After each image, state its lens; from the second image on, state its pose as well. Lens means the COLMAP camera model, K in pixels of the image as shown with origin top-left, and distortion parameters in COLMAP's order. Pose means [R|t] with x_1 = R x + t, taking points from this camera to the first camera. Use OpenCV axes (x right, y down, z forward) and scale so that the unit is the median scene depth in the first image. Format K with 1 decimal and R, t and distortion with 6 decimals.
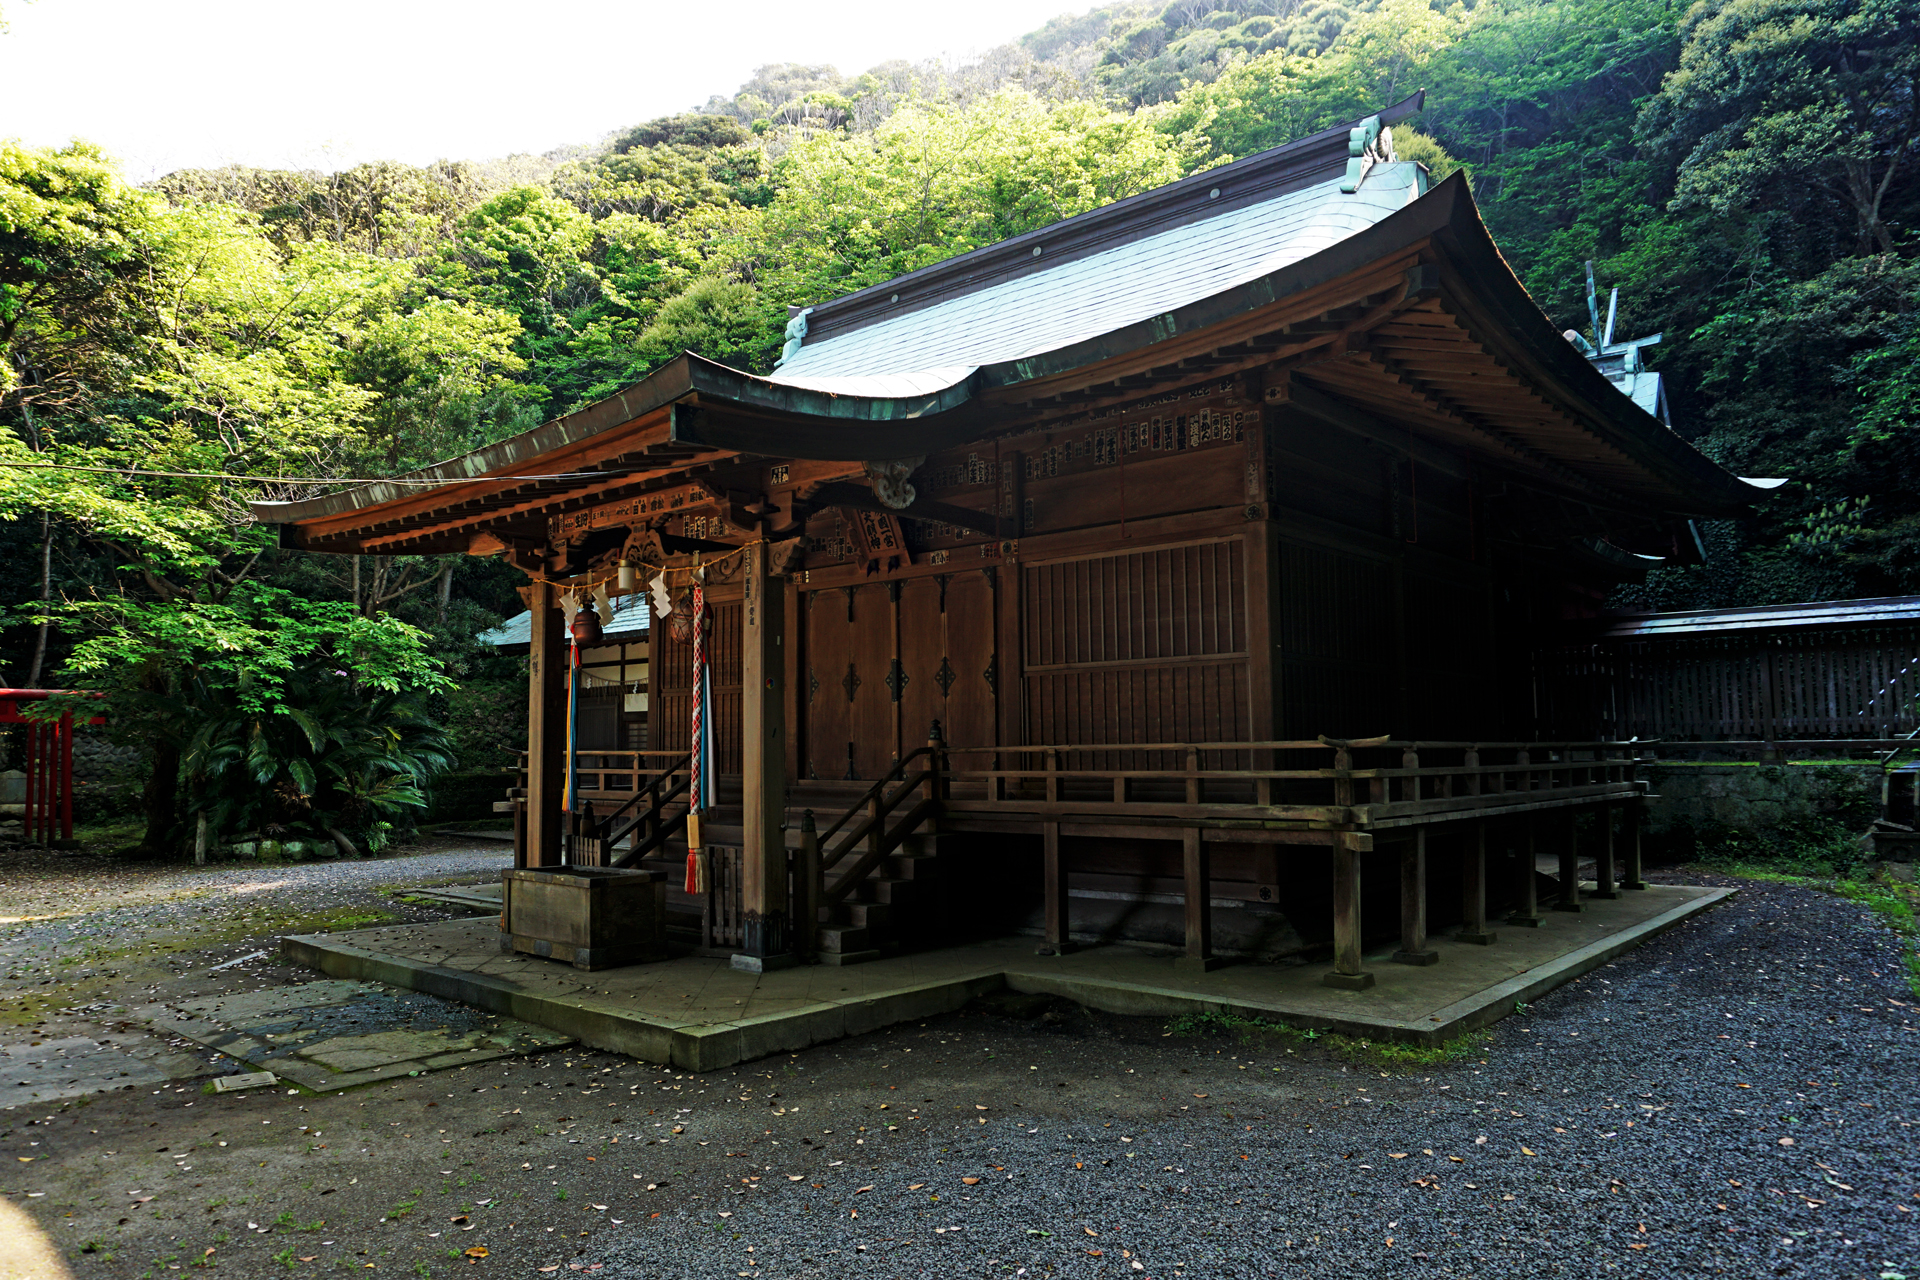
lens RADIAL K [[1321.5, 0, 946.8], [0, 1321.5, 649.6], [0, 0, 1]] dist [-0.017888, 0.003177]
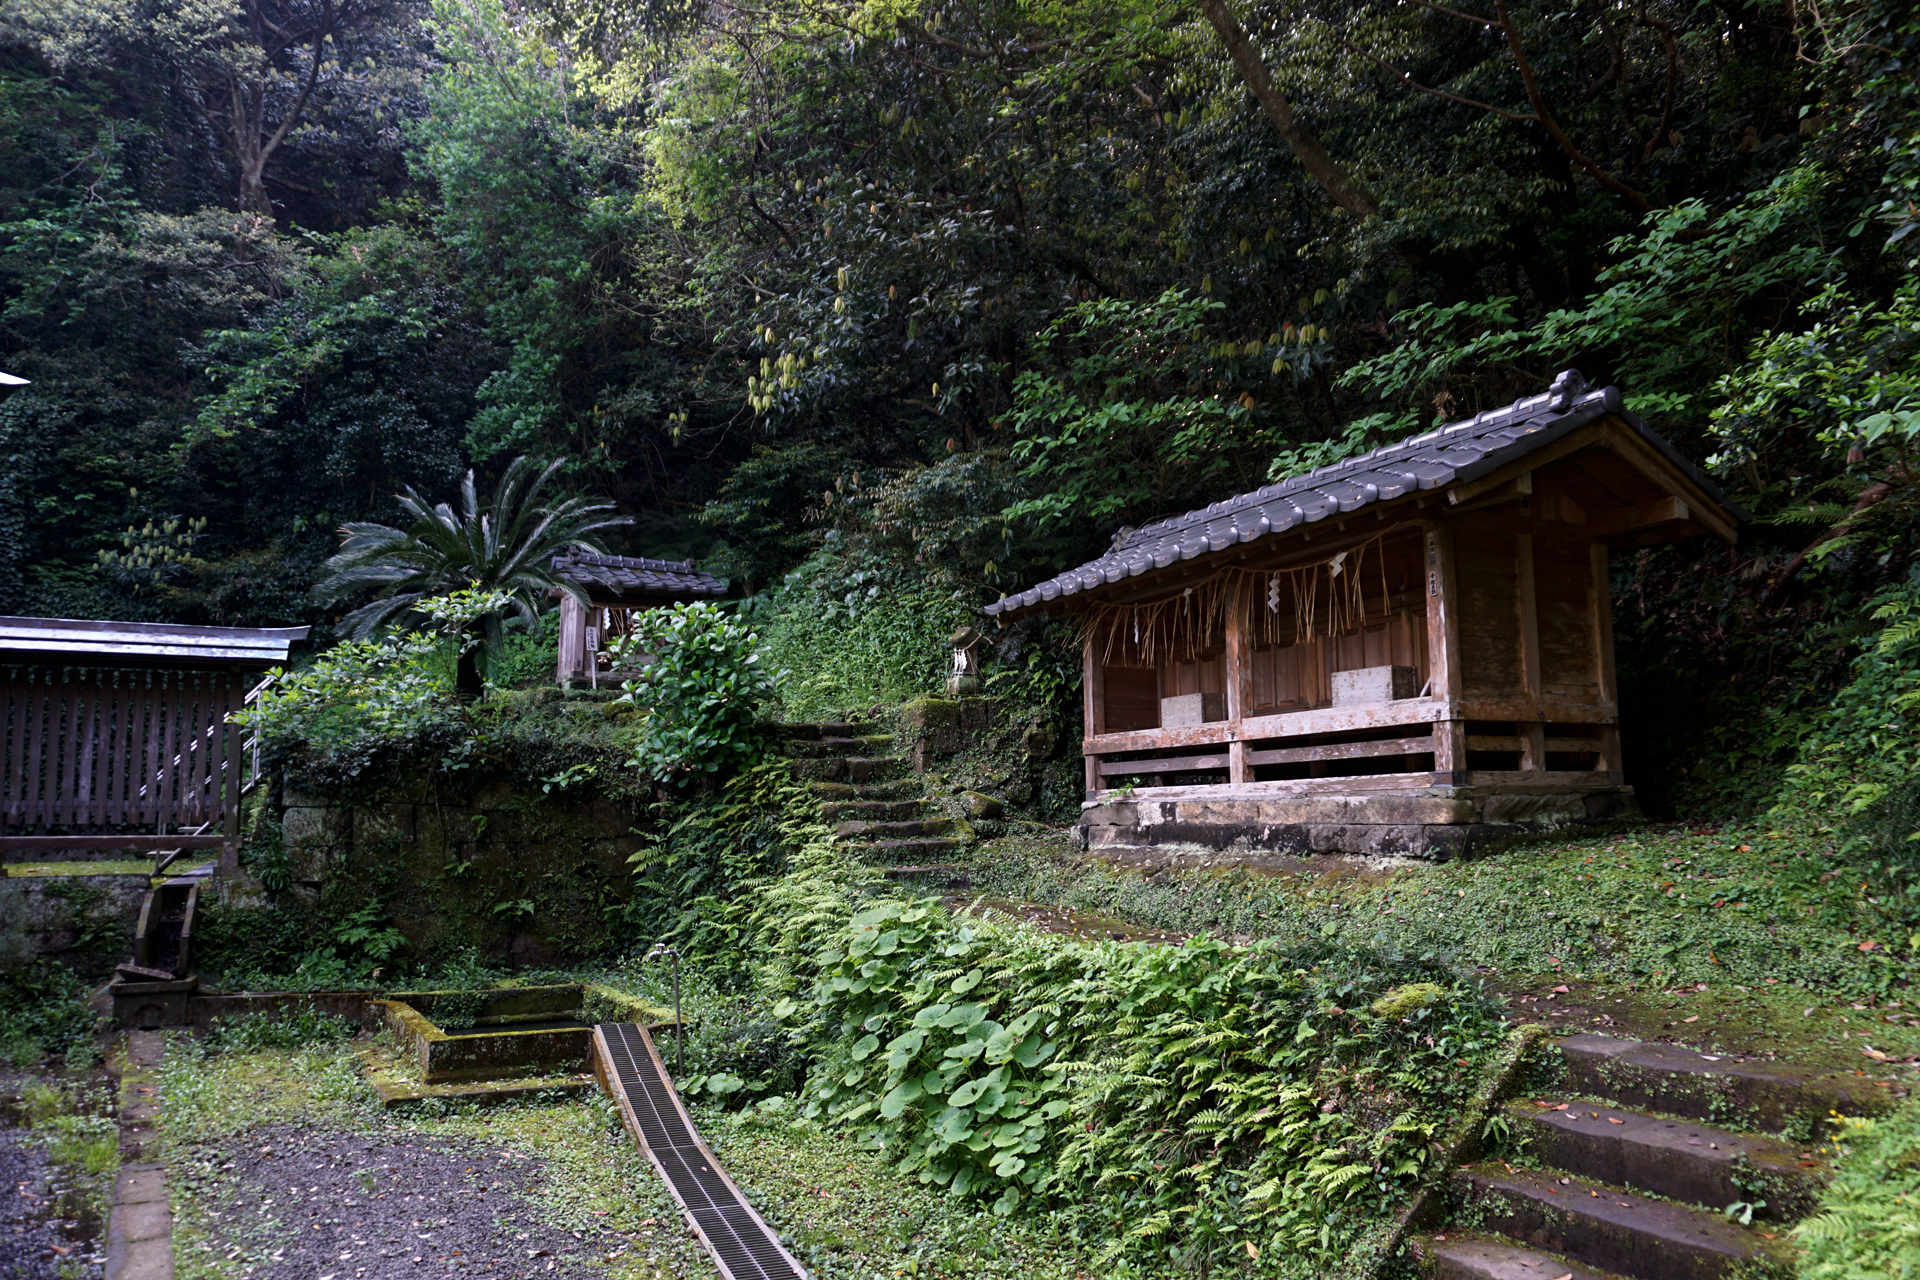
lens RADIAL K [[1321.5, 0, 946.8], [0, 1321.5, 649.6], [0, 0, 1]] dist [-0.017888, 0.003177]
pose [[0.442101, 0.122219, 0.888600, 0.225684], [-0.068845, 0.992375, -0.102240, 0.011706], [-0.894319, -0.015976, 0.447144, 0.268411]]
